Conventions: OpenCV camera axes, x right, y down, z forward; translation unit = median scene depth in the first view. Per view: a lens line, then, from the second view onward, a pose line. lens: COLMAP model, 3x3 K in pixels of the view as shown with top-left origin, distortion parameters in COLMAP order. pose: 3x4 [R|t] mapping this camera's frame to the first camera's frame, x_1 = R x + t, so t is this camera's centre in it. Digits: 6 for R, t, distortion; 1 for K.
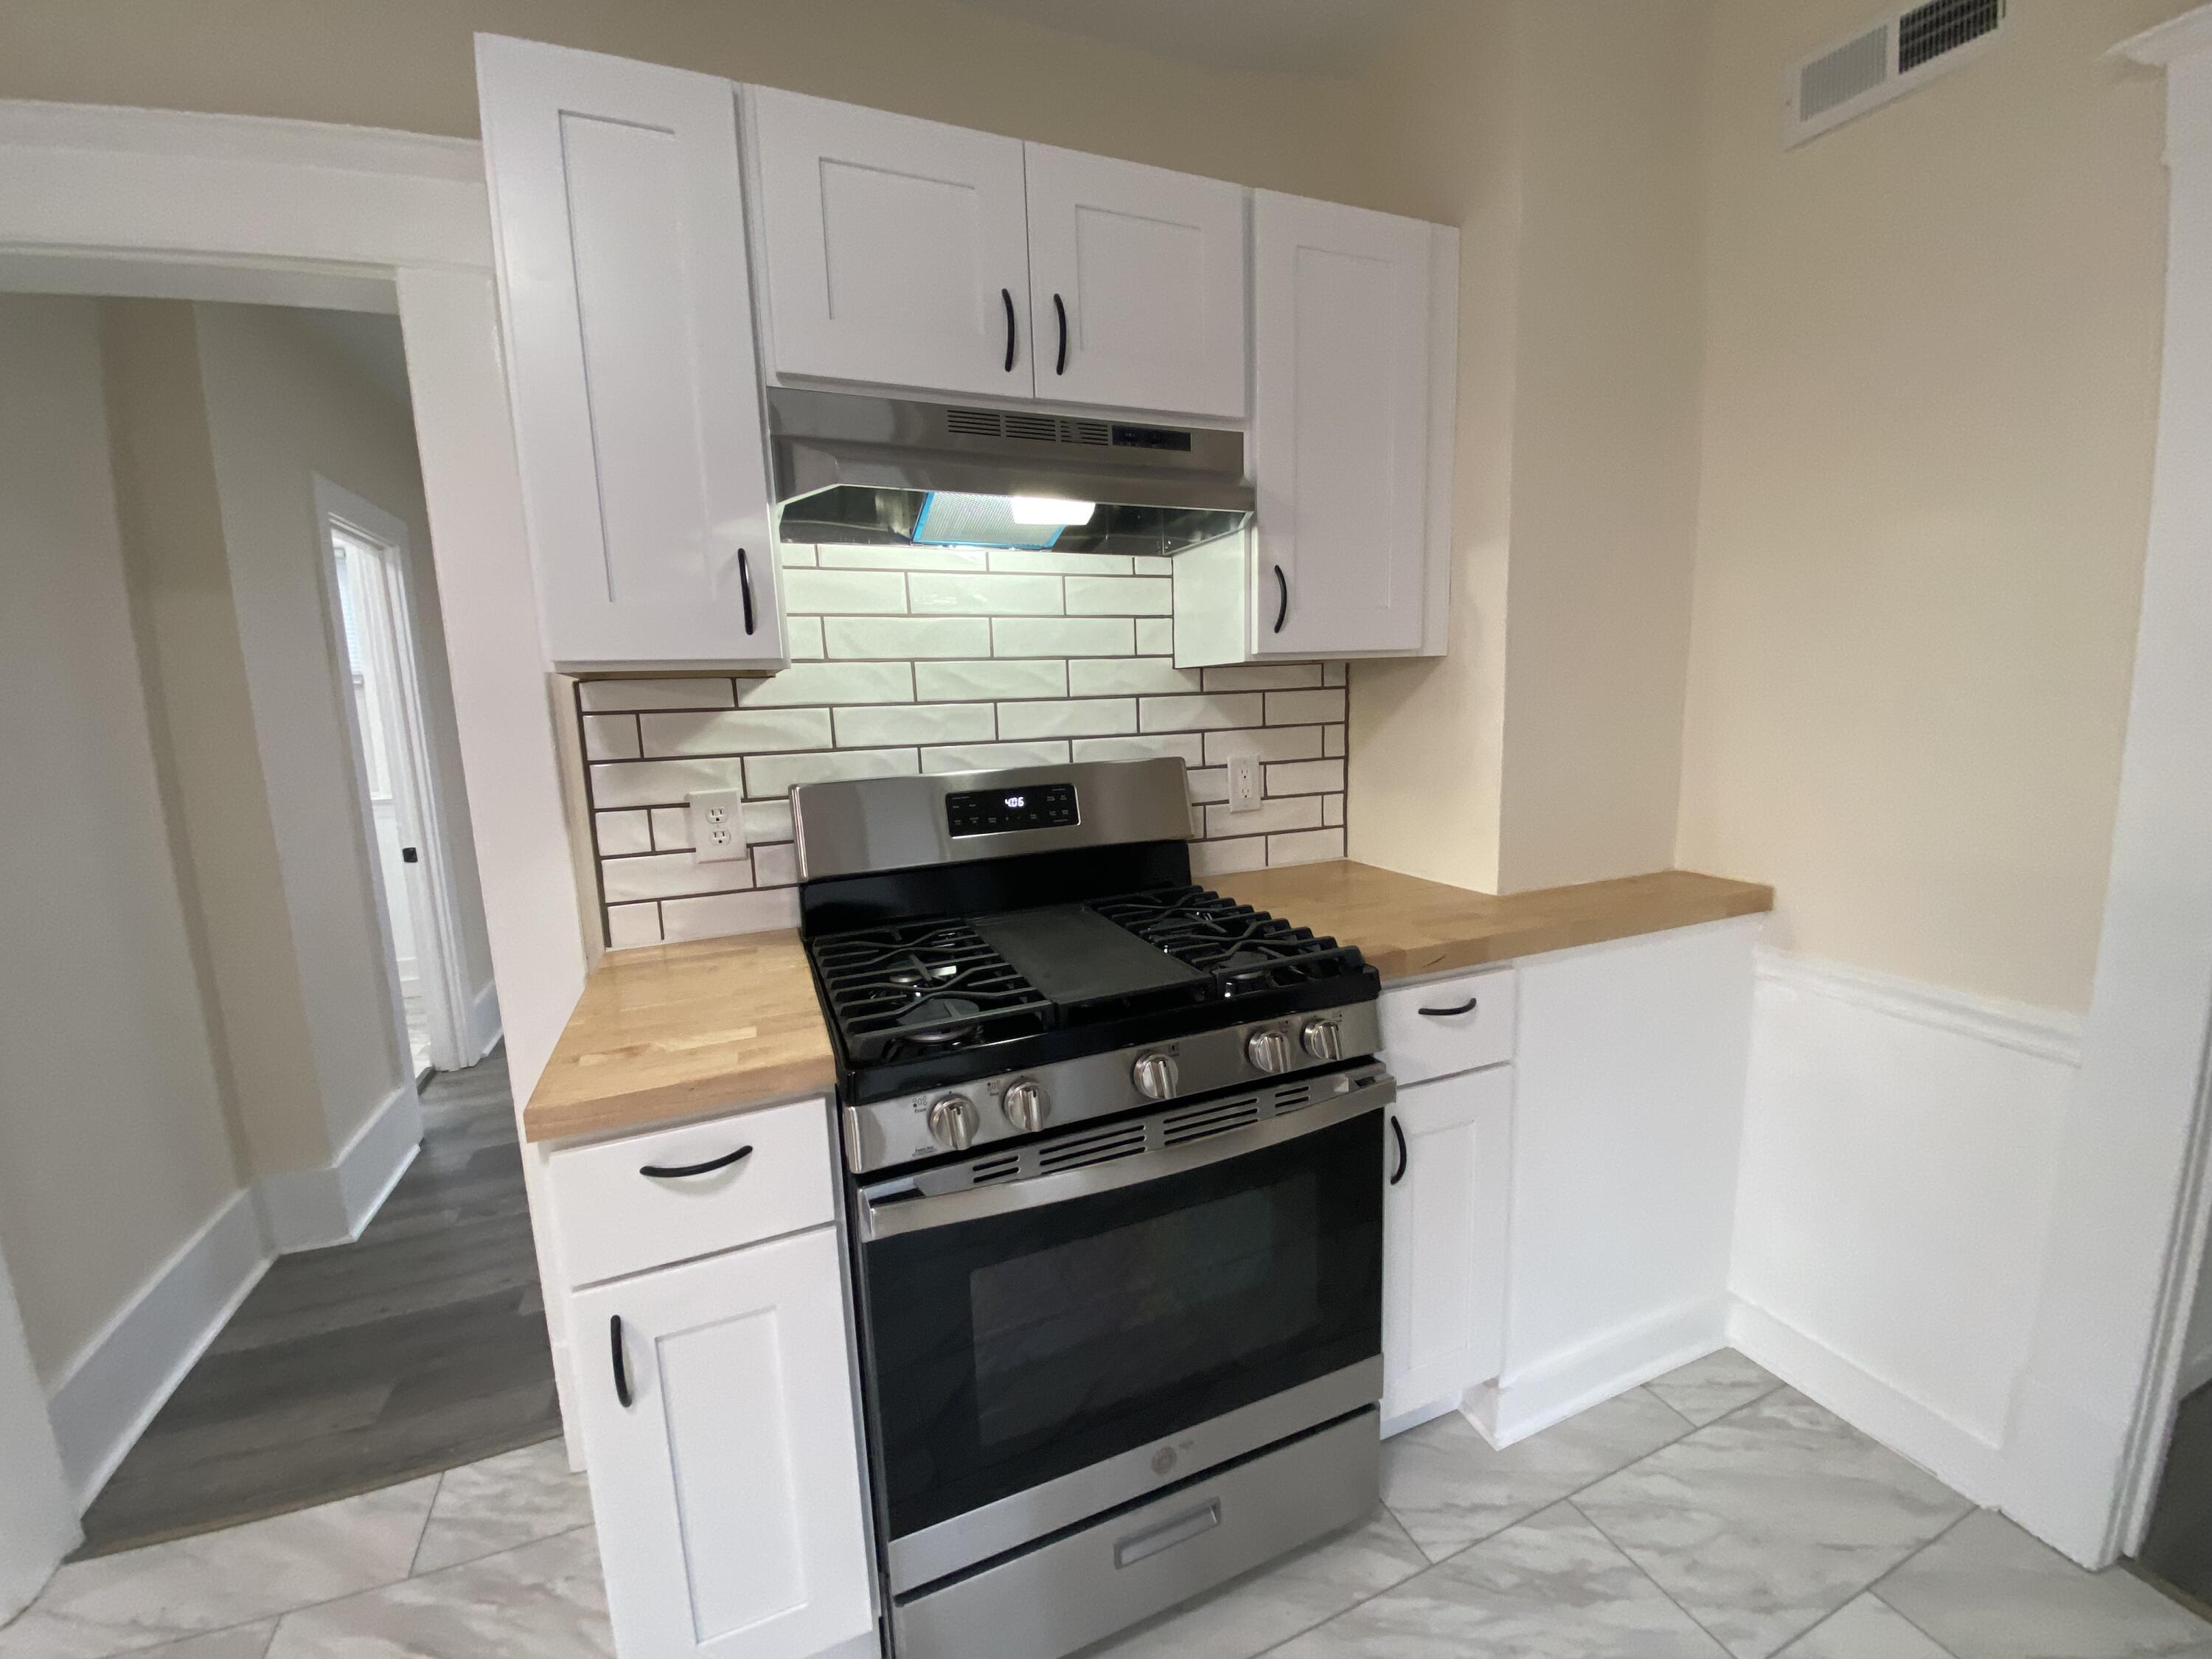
lens RADIAL K [[889.2, 0, 1097.3], [0, 889.2, 829.0], [0, 0, 1]] dist [0.025771, -0.021789]
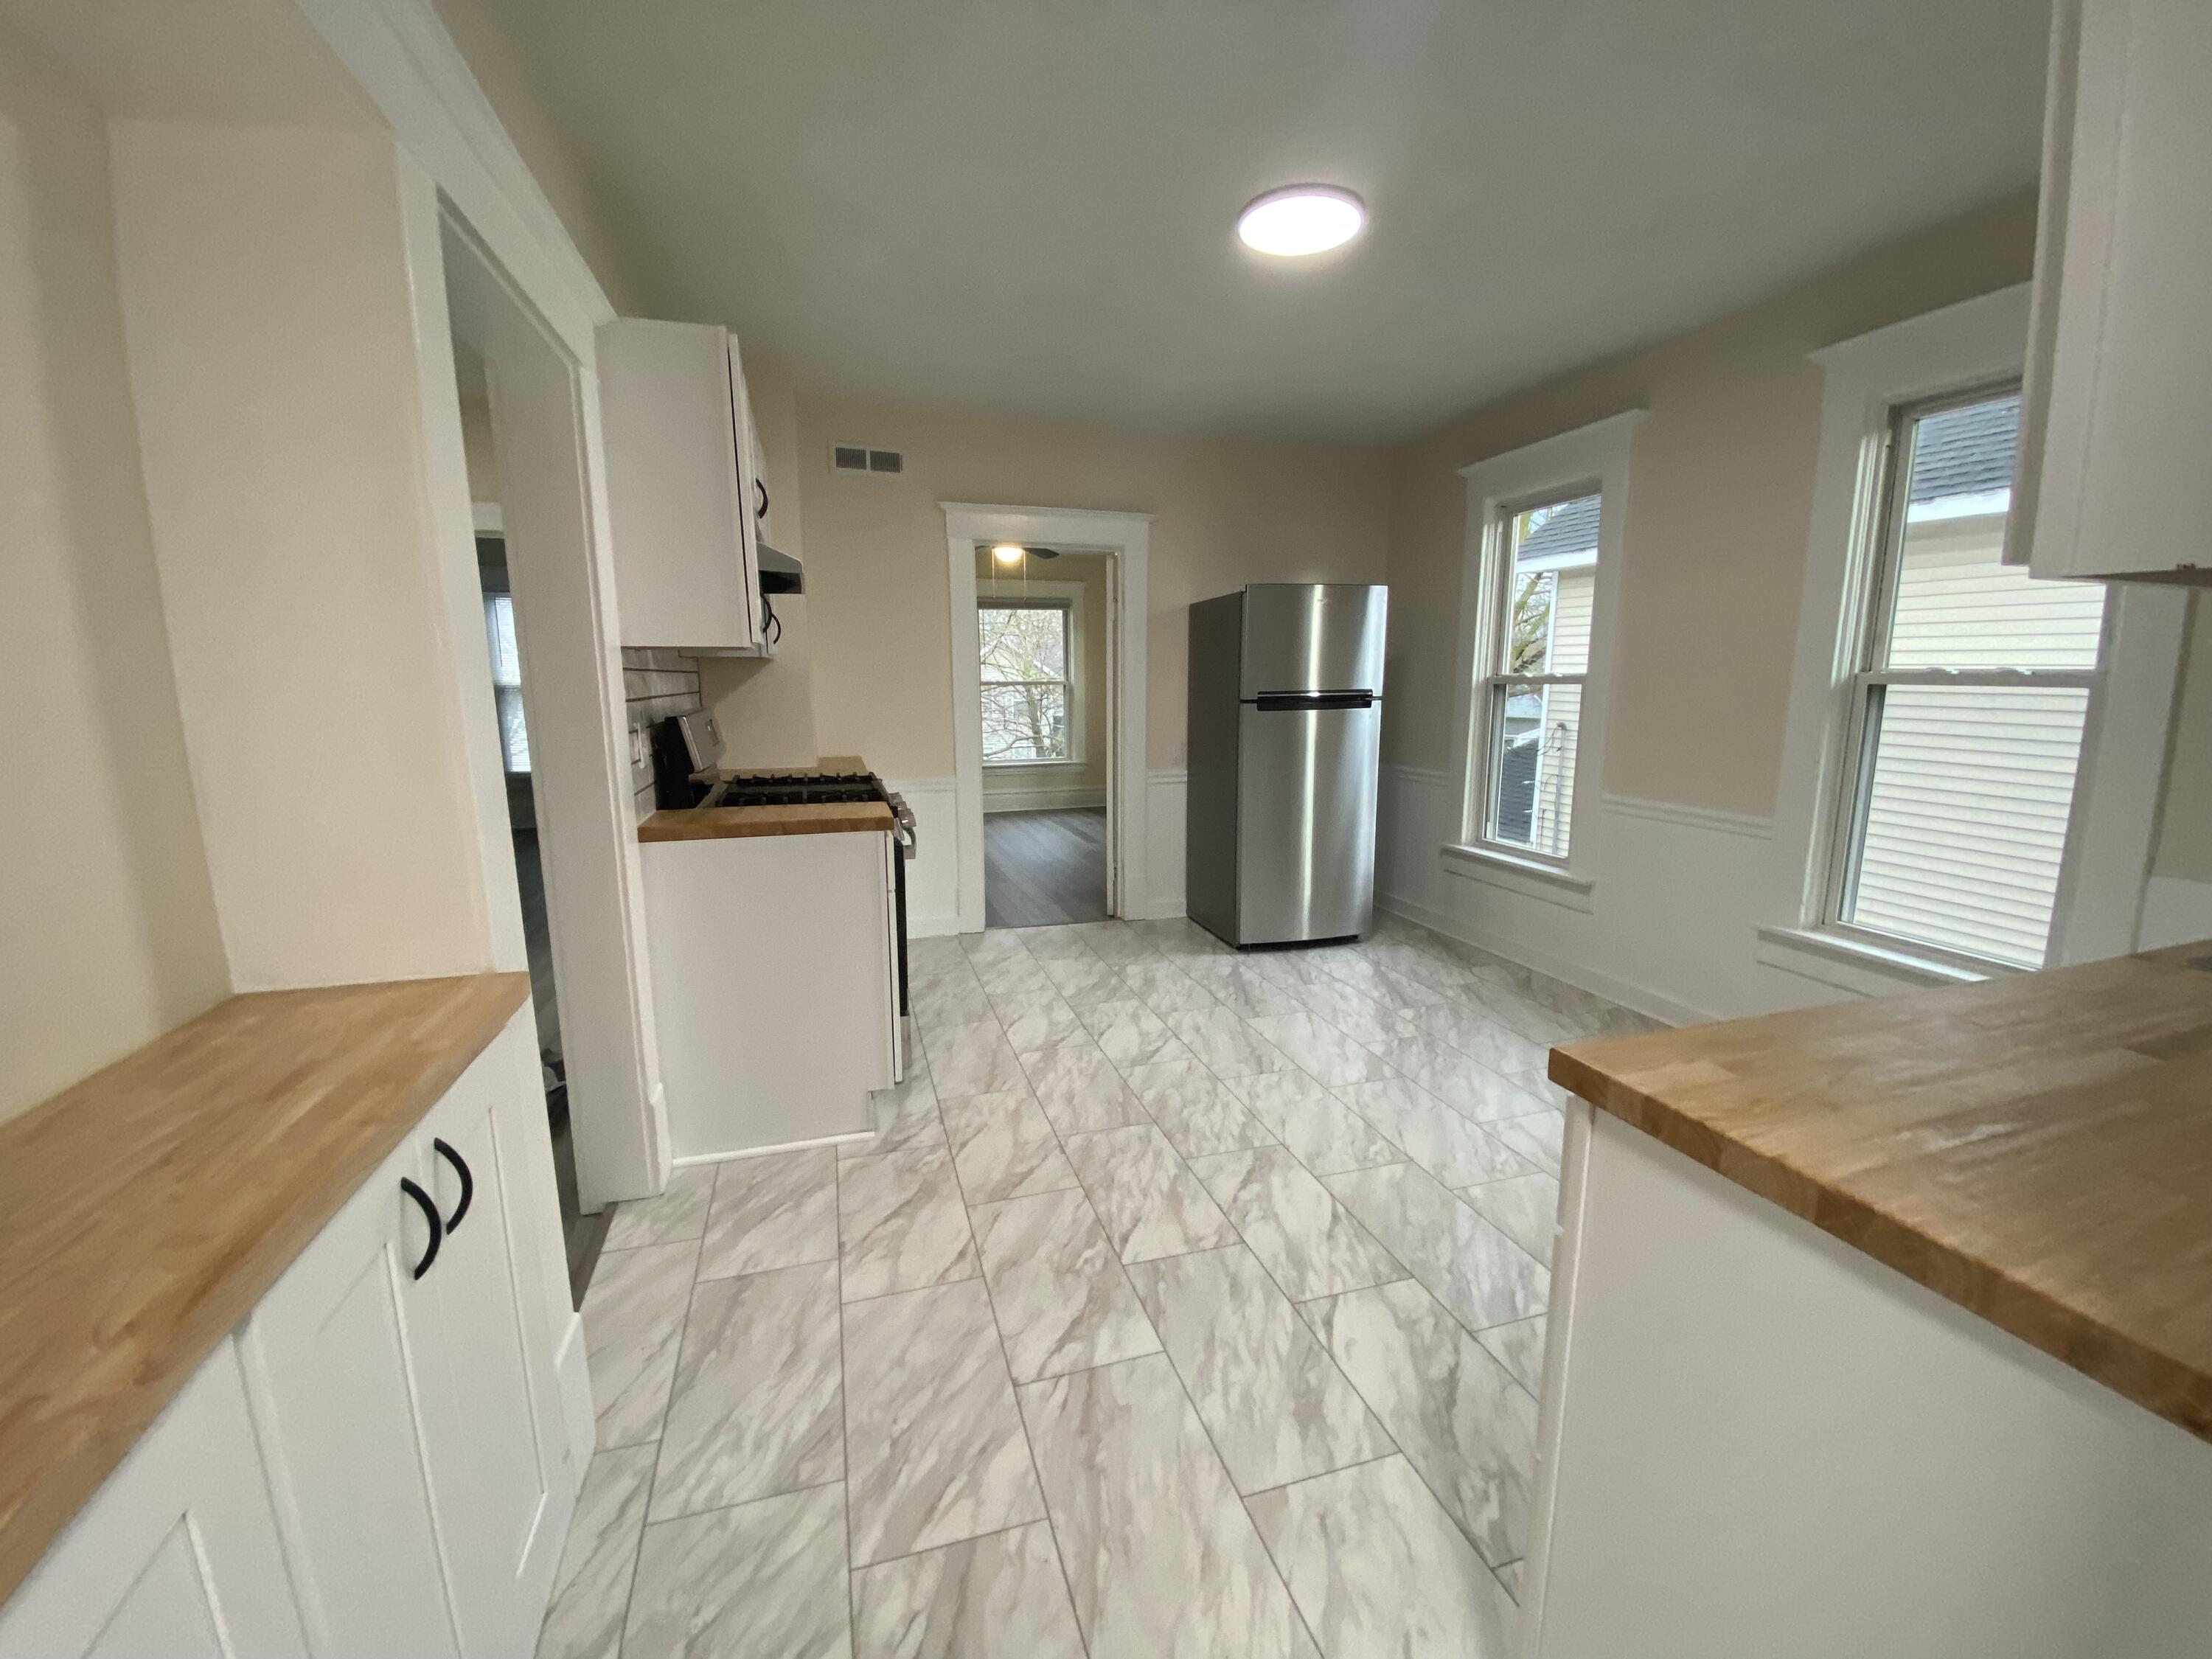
lens RADIAL K [[891.8, 0, 1106.0], [0, 891.8, 829.2], [0, 0, 1]] dist [0.057288, -0.034264]
pose [[0.082404, -0.134659, 0.987460, -2.016501], [0.148673, 0.981403, 0.121426, 0.072015], [-0.985447, 0.136803, 0.100892, 0.067192]]
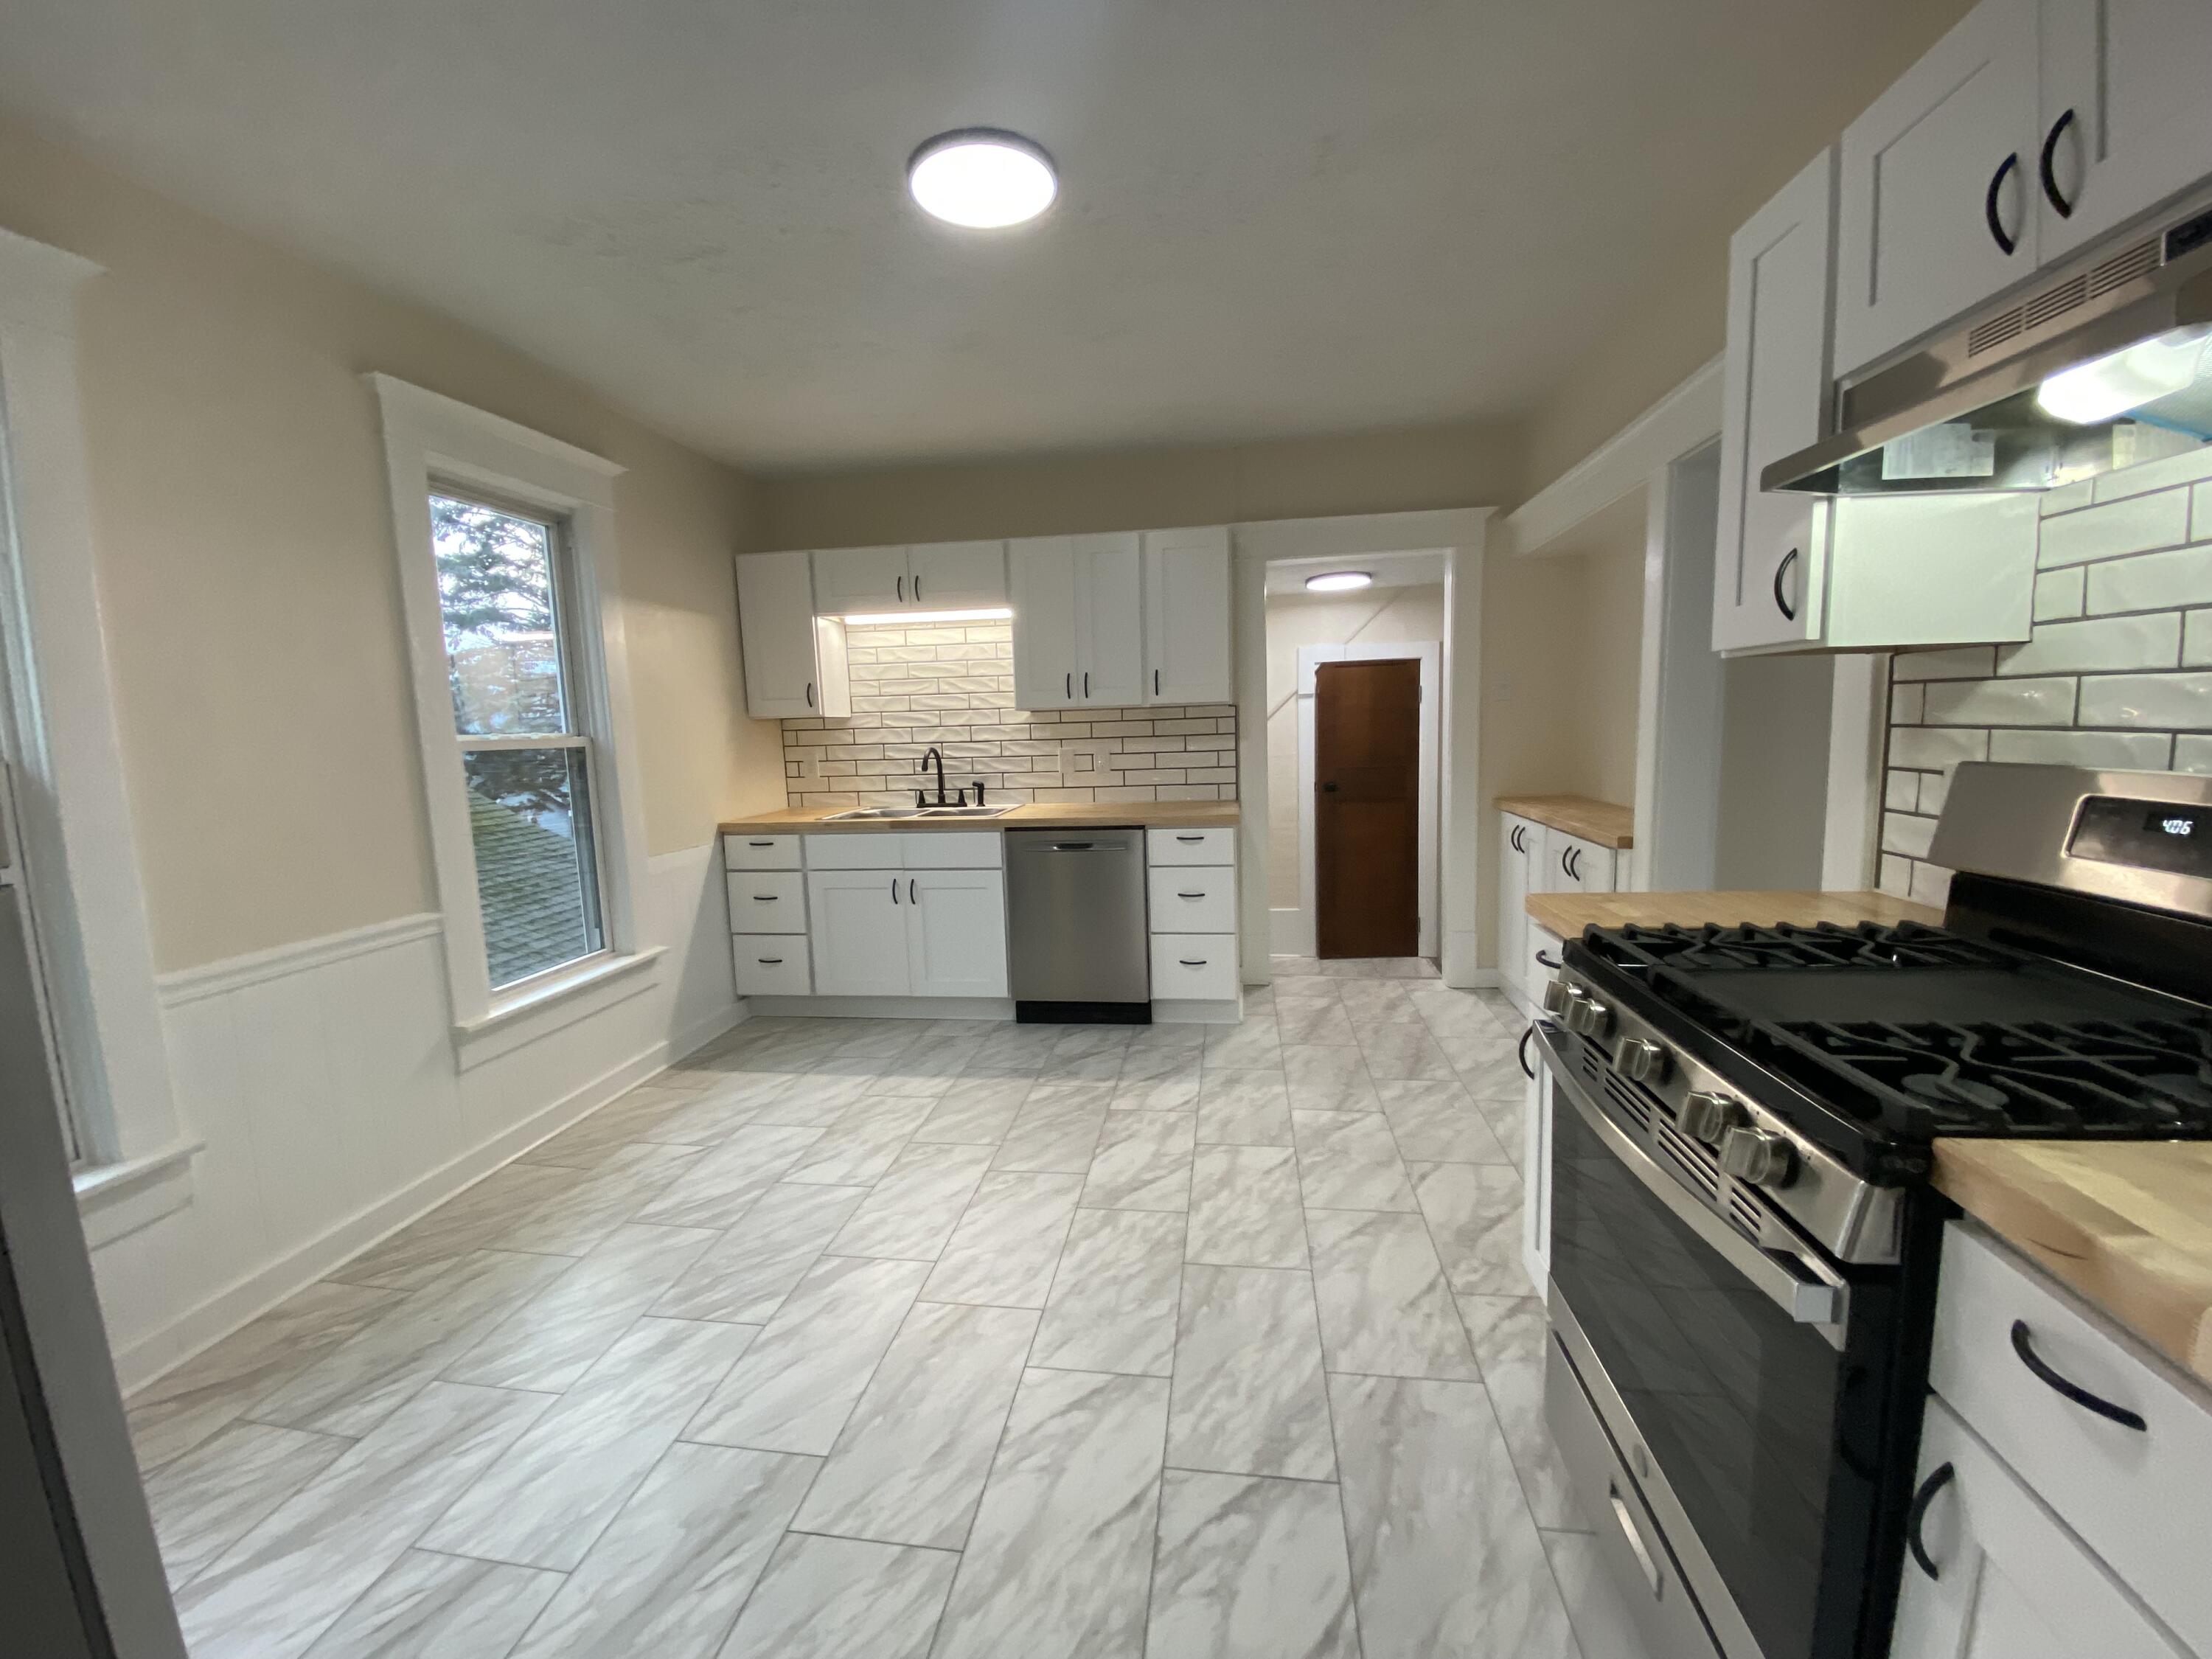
lens RADIAL K [[891.8, 0, 1106.0], [0, 891.8, 829.2], [0, 0, 1]] dist [0.057288, -0.034264]
pose [[-0.506334, 0.152746, -0.848702, 0.934415], [-0.080882, 0.971437, 0.223090, -0.122099], [0.858536, 0.181603, -0.479517, 0.708774]]
